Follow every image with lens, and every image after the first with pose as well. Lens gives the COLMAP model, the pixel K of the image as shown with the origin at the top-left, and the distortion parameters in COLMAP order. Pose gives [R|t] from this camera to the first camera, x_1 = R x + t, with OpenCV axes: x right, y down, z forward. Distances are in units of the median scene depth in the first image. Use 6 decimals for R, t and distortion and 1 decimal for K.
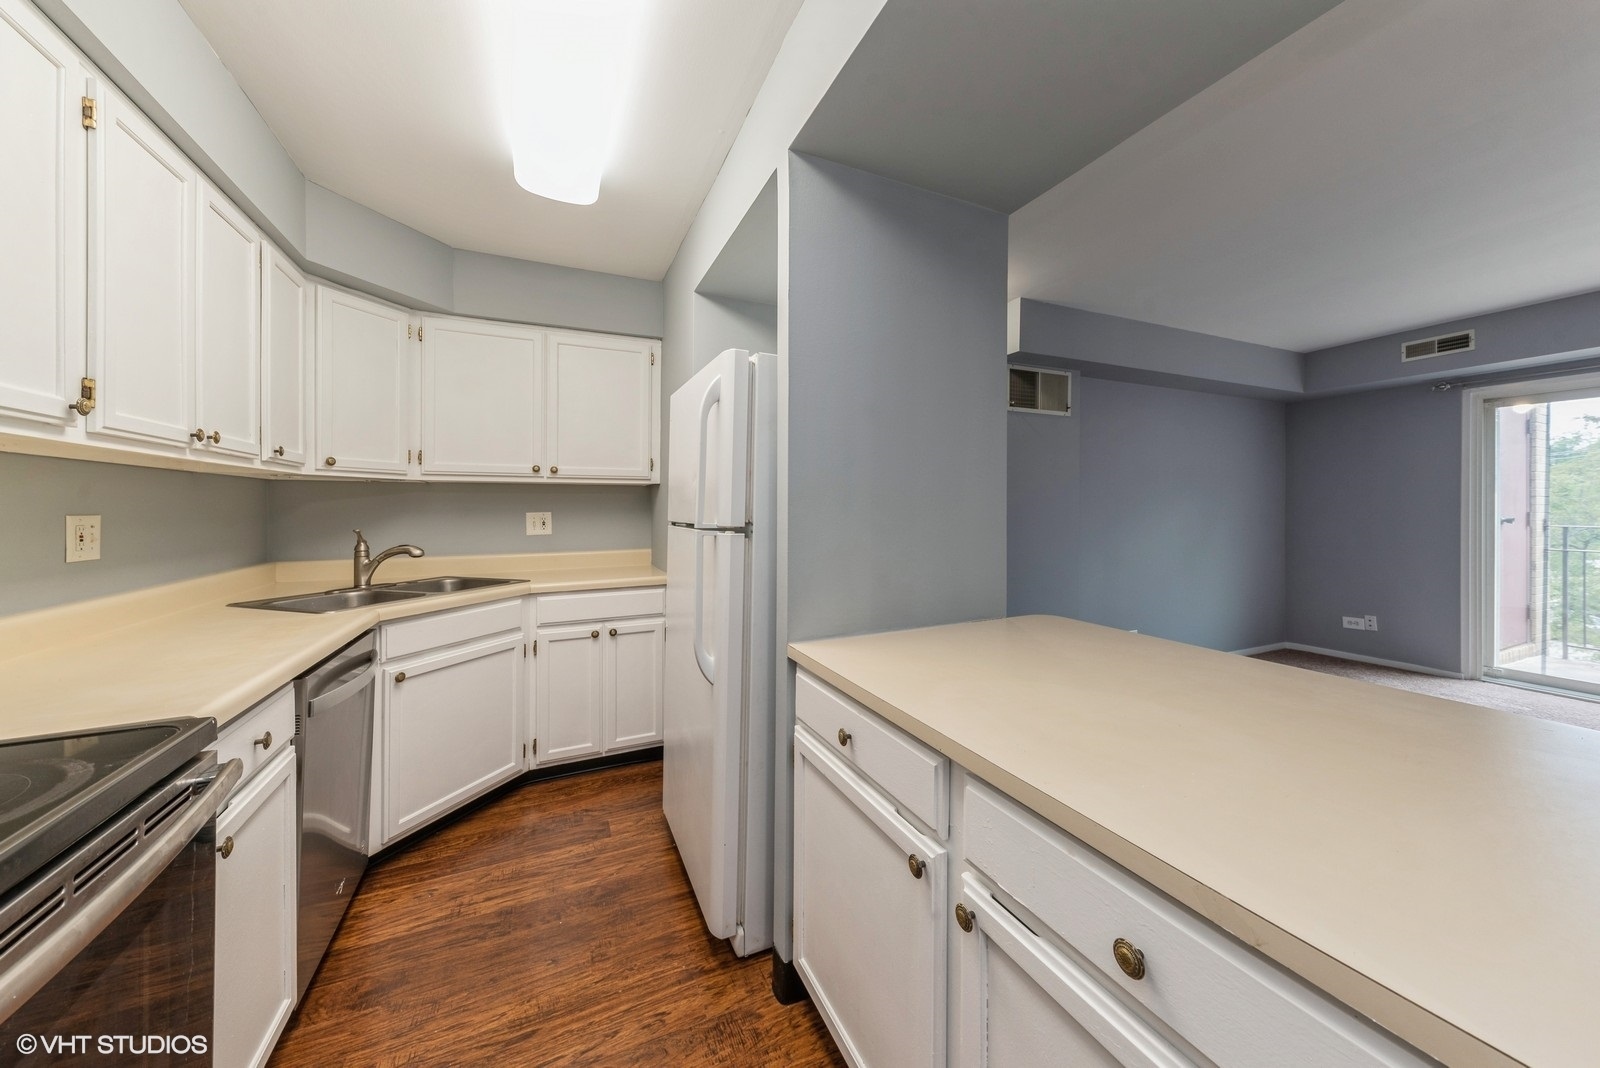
lens RADIAL K [[563.0, 0, 801.3], [0, 563.0, 509.1], [0, 0, 1]] dist [0.011212, -0.005371]
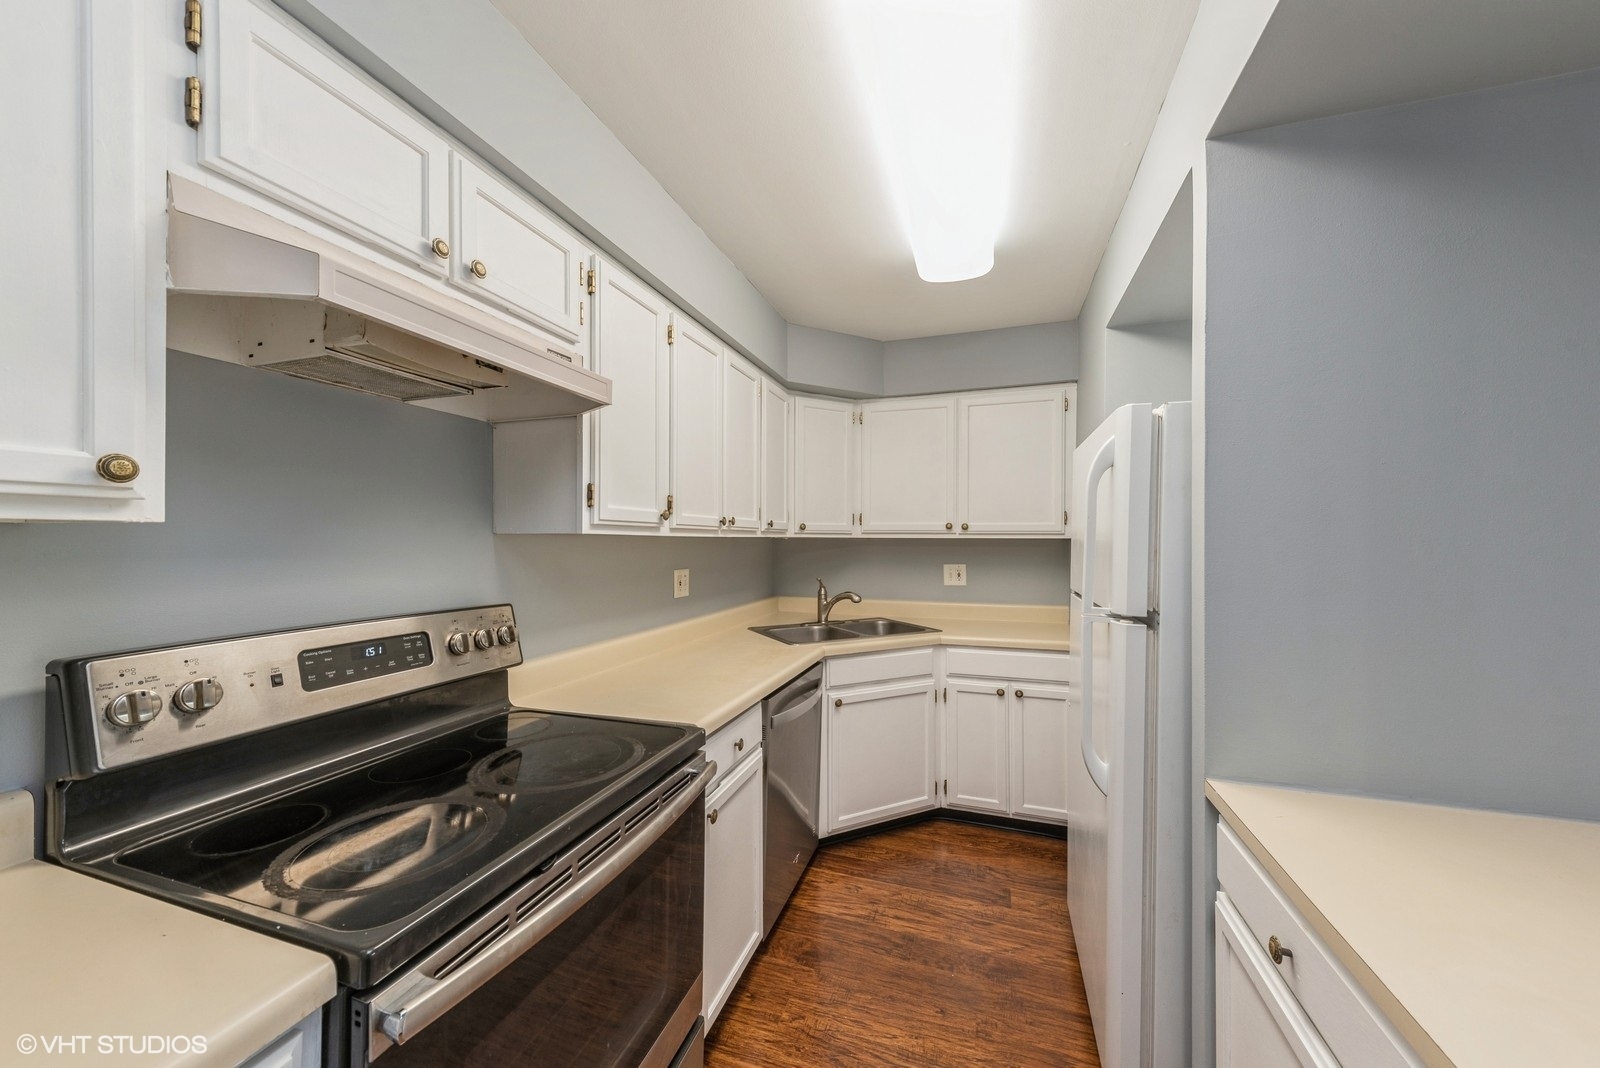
lens RADIAL K [[558.6, 0, 800.0], [0, 558.6, 534.0], [0, 0, 1]] dist [0.008925, -0.000168]
pose [[0.727442, -0.002225, -0.686165, 0.077138], [-0.005513, 0.999944, -0.009087, -0.065367], [0.686147, 0.010393, 0.727389, 0.047382]]
